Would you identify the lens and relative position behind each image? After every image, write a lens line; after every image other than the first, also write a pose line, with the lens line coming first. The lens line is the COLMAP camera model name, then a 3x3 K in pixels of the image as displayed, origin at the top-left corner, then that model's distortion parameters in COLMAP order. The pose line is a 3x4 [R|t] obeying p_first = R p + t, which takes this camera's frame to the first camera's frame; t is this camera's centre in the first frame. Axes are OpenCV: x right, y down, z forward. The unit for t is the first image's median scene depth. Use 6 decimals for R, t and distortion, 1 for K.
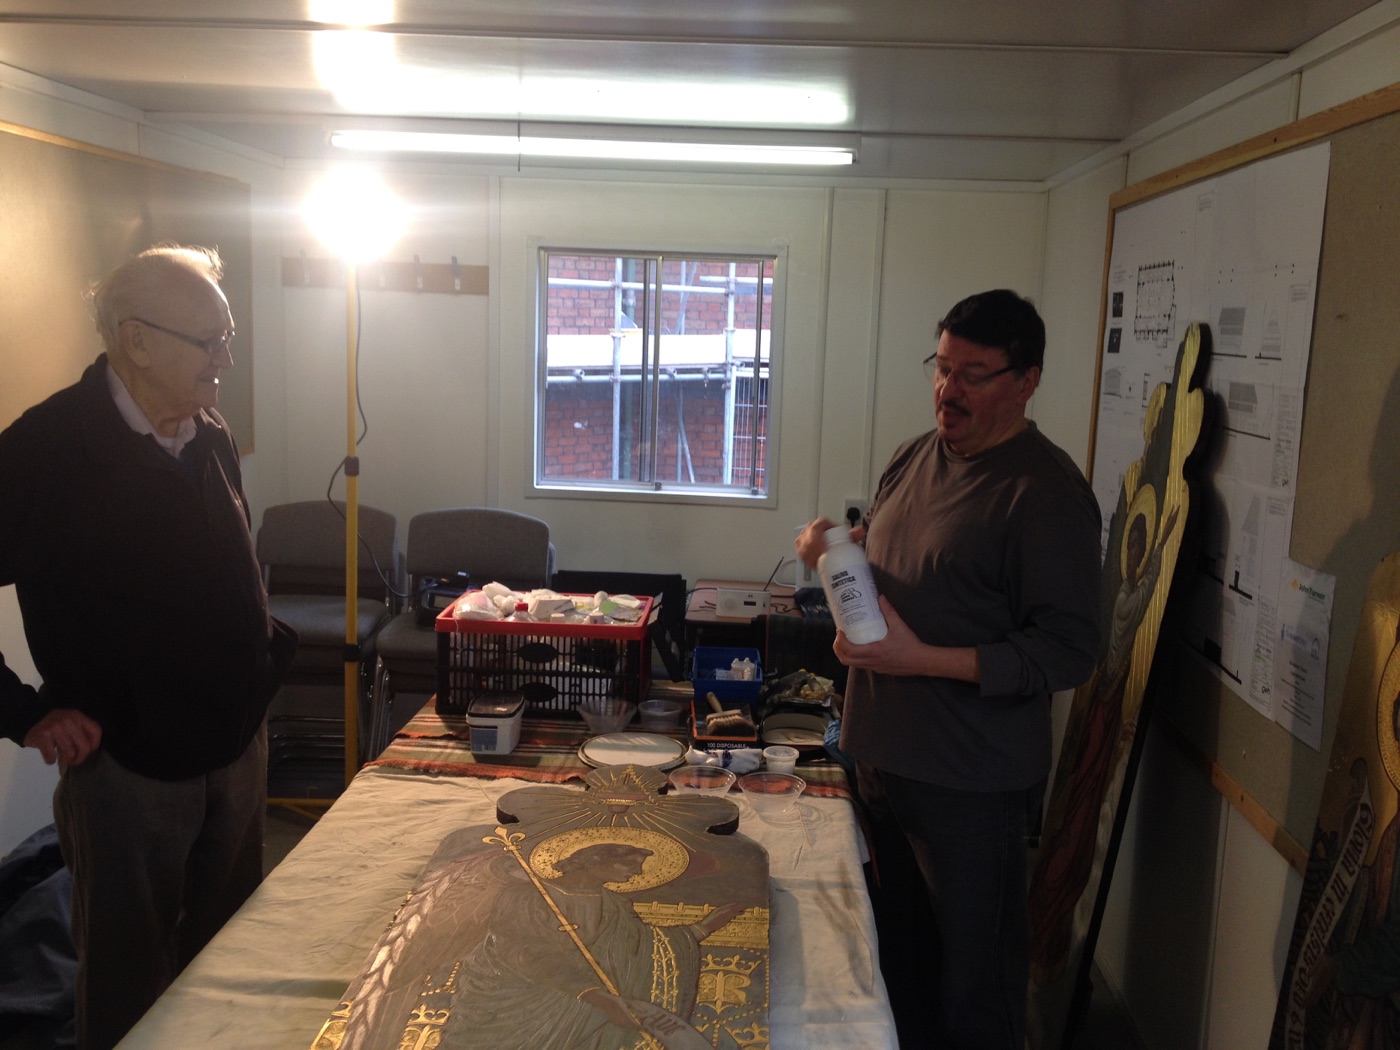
lens RADIAL K [[1299.7, 0, 699.2], [0, 1299.7, 514.3], [0, 0, 1]] dist [0.149711, -0.349402]
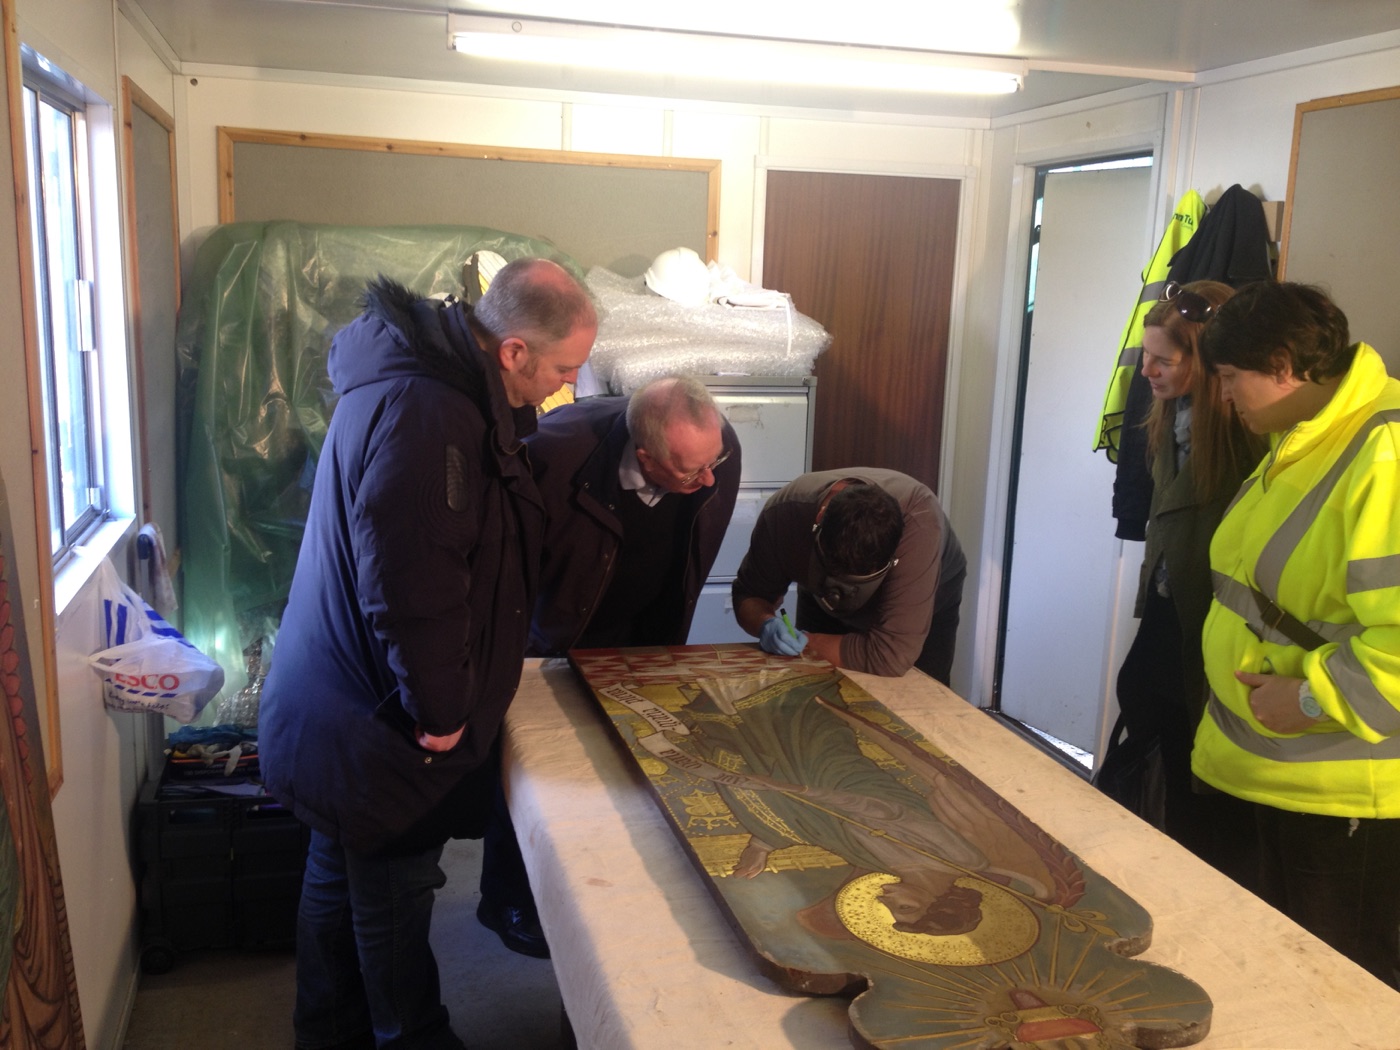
lens RADIAL K [[1324.1, 0, 691.2], [0, 1324.1, 503.7], [0, 0, 1]] dist [0.105282, -0.239320]
pose [[-0.946404, -0.013330, -0.322709, 0.293704], [-0.111698, 0.951005, 0.288292, -0.168798], [0.303055, 0.308887, -0.901525, 1.395741]]
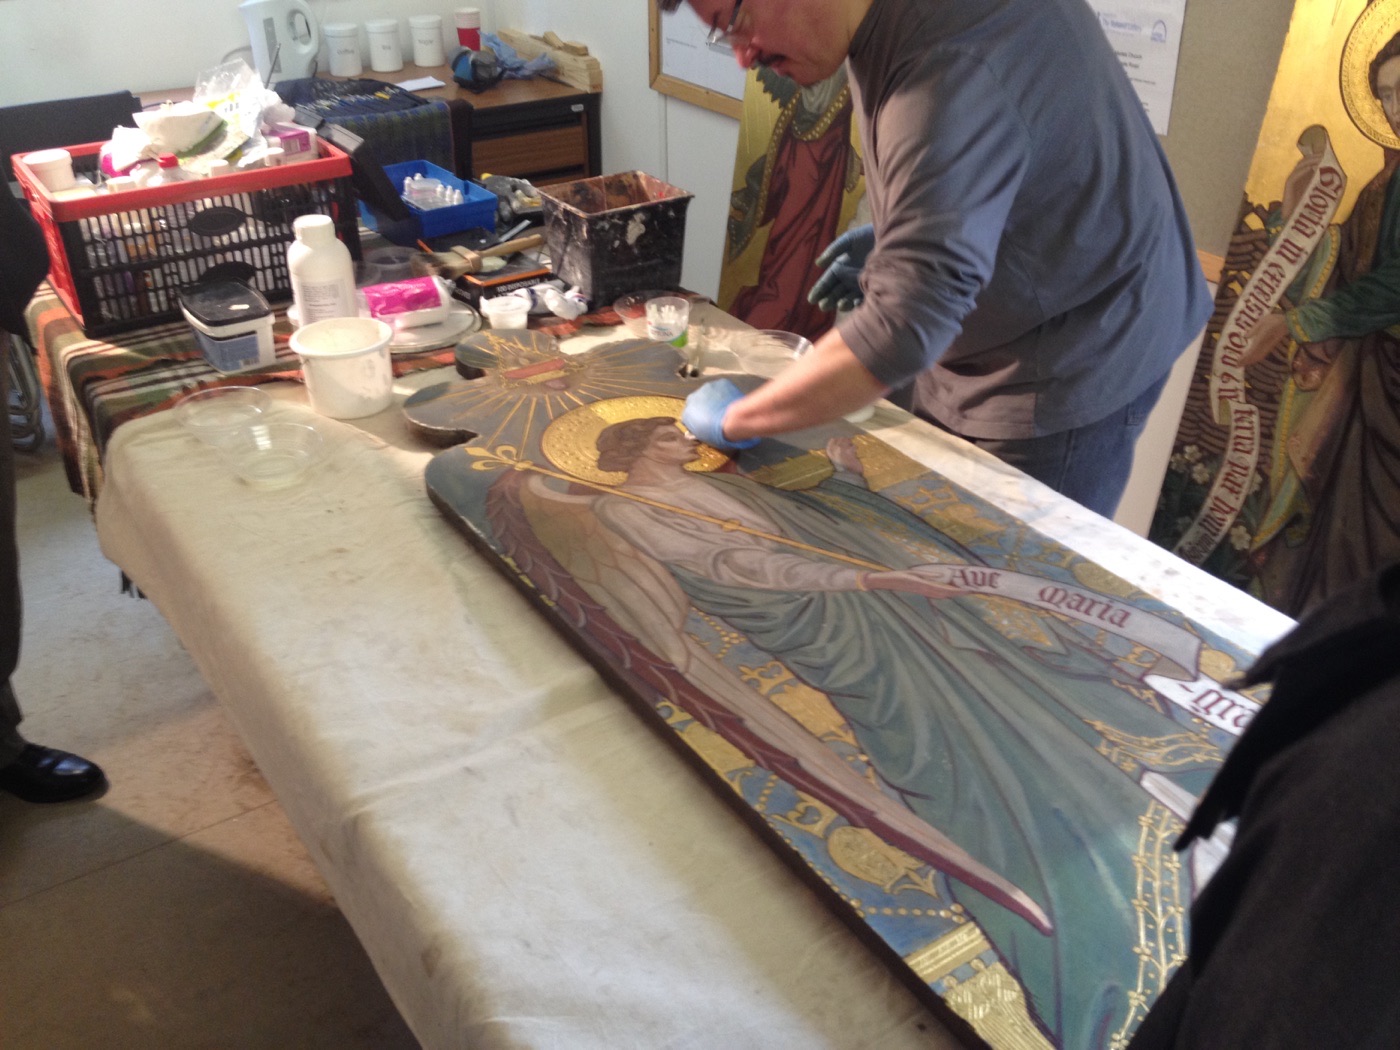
lens RADIAL K [[1261.6, 0, 700.0], [0, 1261.6, 525.0], [0, 0, 1]] dist [0.099342, -0.188546]
pose [[0.801067, -0.341794, 0.491395, -0.383441], [0.116759, 0.894397, 0.431766, -0.021524], [-0.587077, -0.288499, 0.756379, 0.317875]]
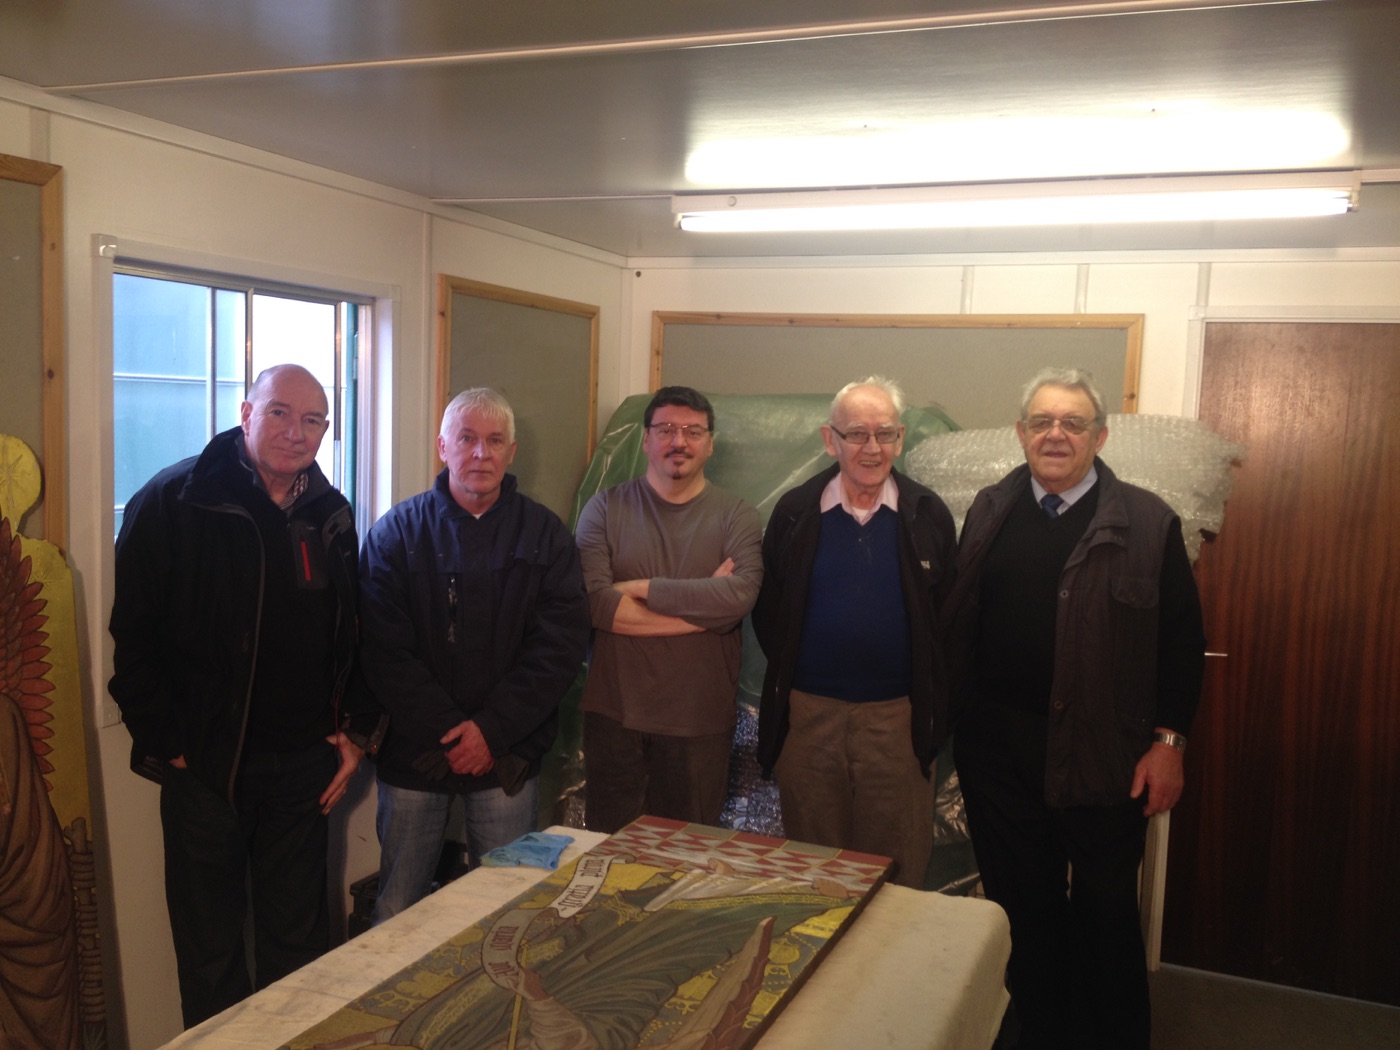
lens RADIAL K [[1299.7, 0, 699.2], [0, 1299.7, 514.3], [0, 0, 1]] dist [0.149711, -0.349402]
pose [[-0.941403, -0.096260, 0.323255, -0.366706], [-0.023835, 0.974999, 0.220926, -0.198758], [-0.336439, 0.200275, -0.920162, 1.314496]]
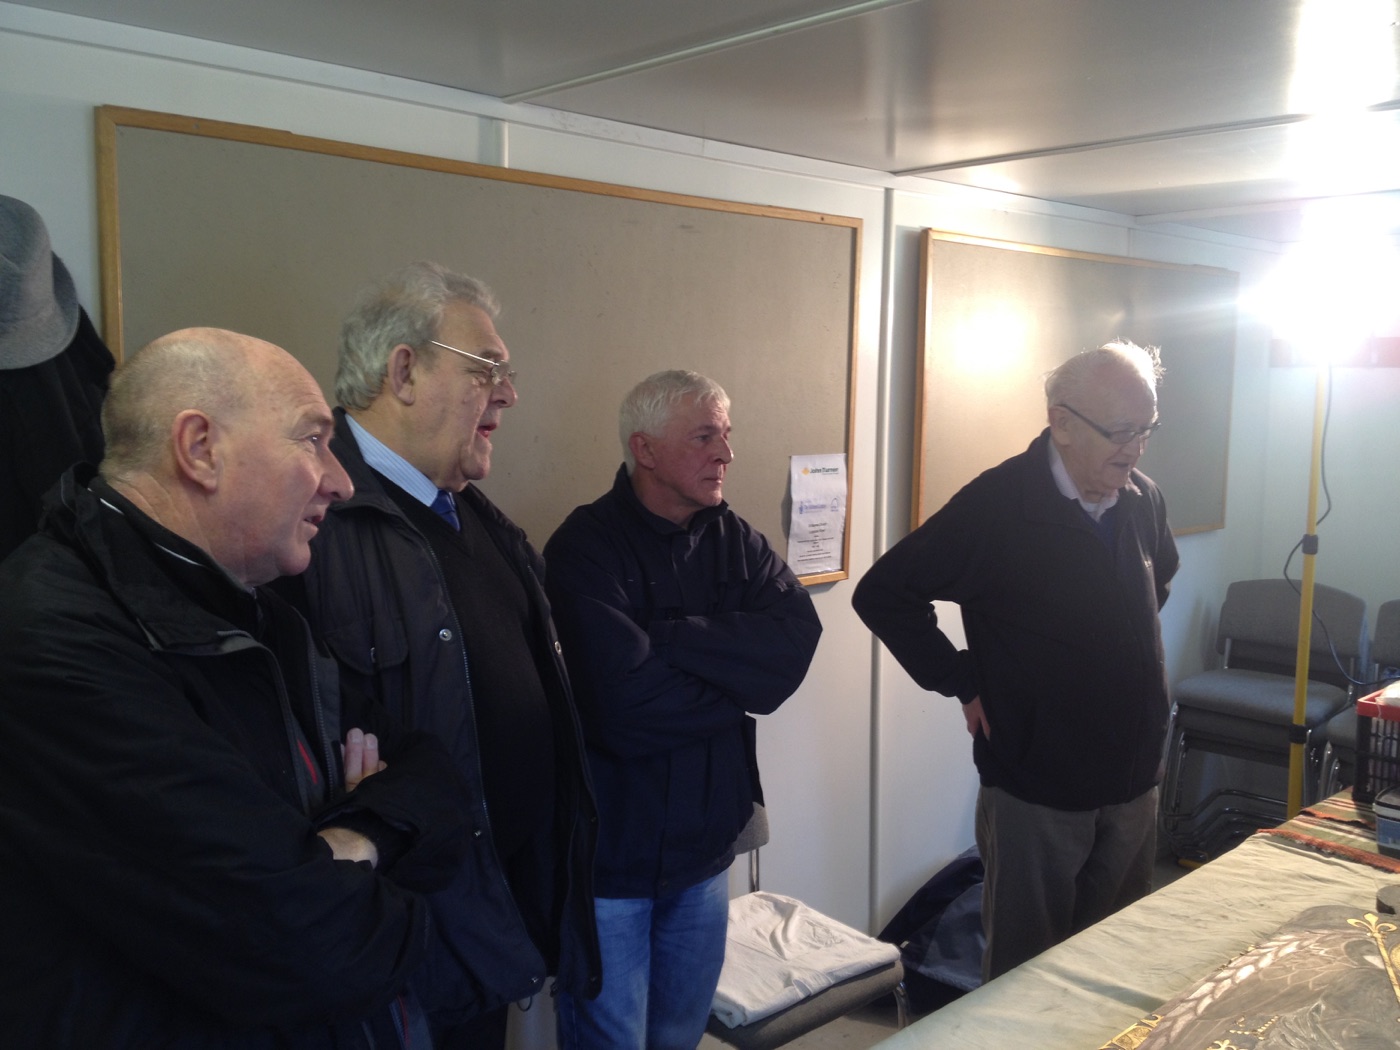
lens RADIAL K [[1298.9, 0, 700.0], [0, 1298.9, 525.0], [0, 0, 1]] dist [0.012449, 0.005434]
pose [[0.728014, 0.039423, -0.684428, 0.120870], [-0.078198, 0.996605, -0.025773, 0.016195], [0.681088, 0.072284, 0.728625, -0.046930]]
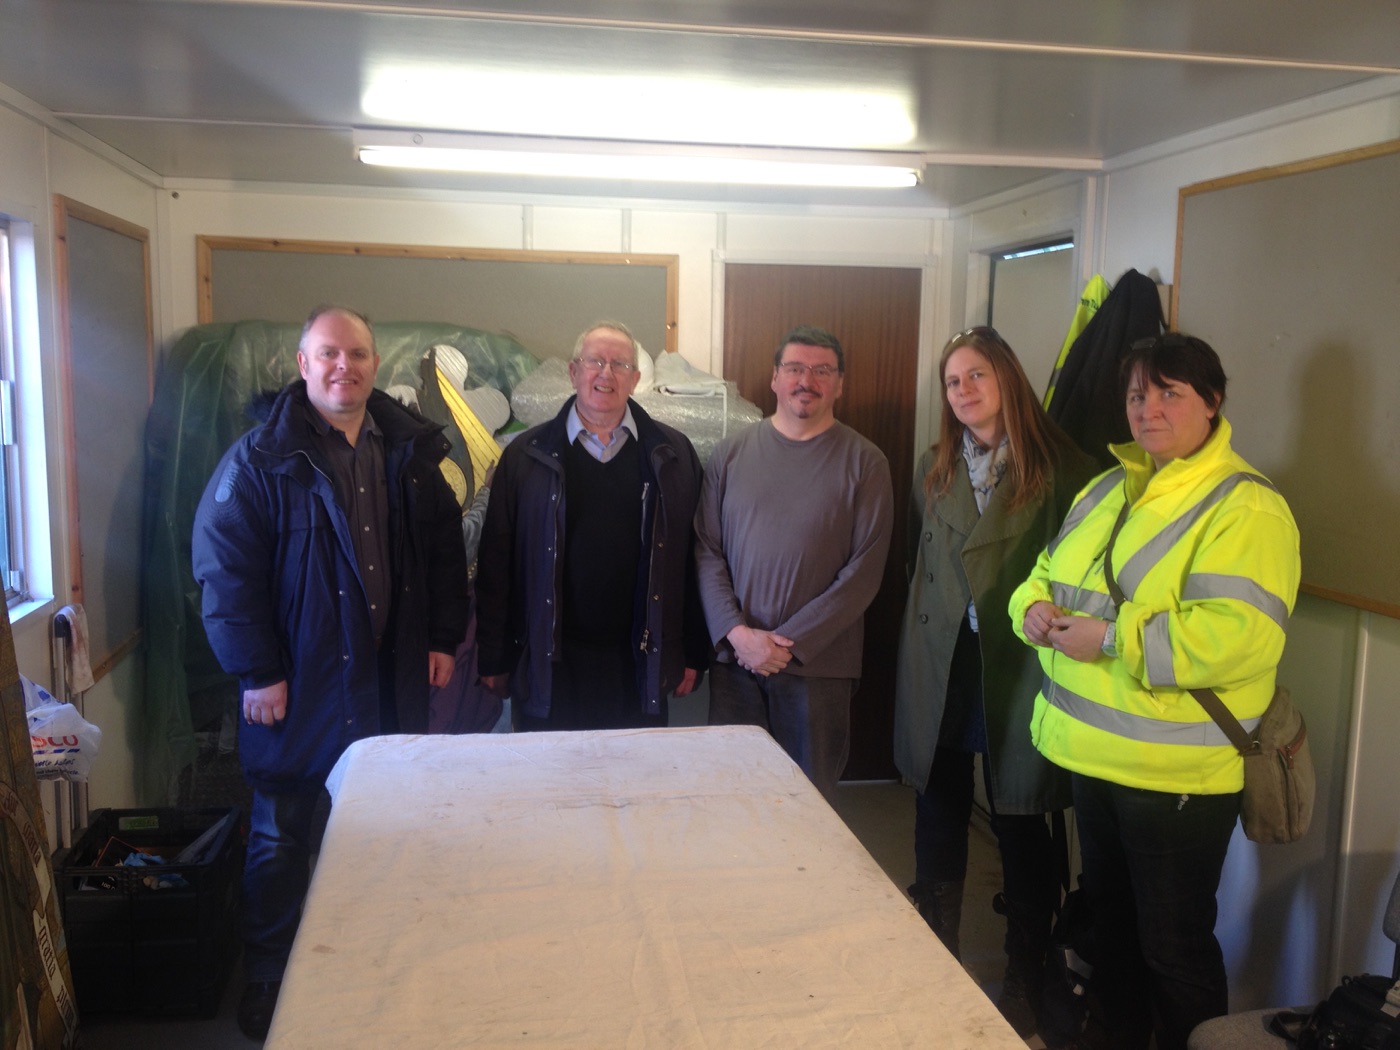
lens RADIAL K [[1299.7, 0, 699.2], [0, 1299.7, 514.3], [0, 0, 1]] dist [0.149711, -0.349402]
pose [[-0.972797, -0.025217, -0.230282, 0.062986], [-0.083547, 0.965350, 0.247222, -0.201962], [0.216069, 0.259736, -0.941197, 1.483062]]
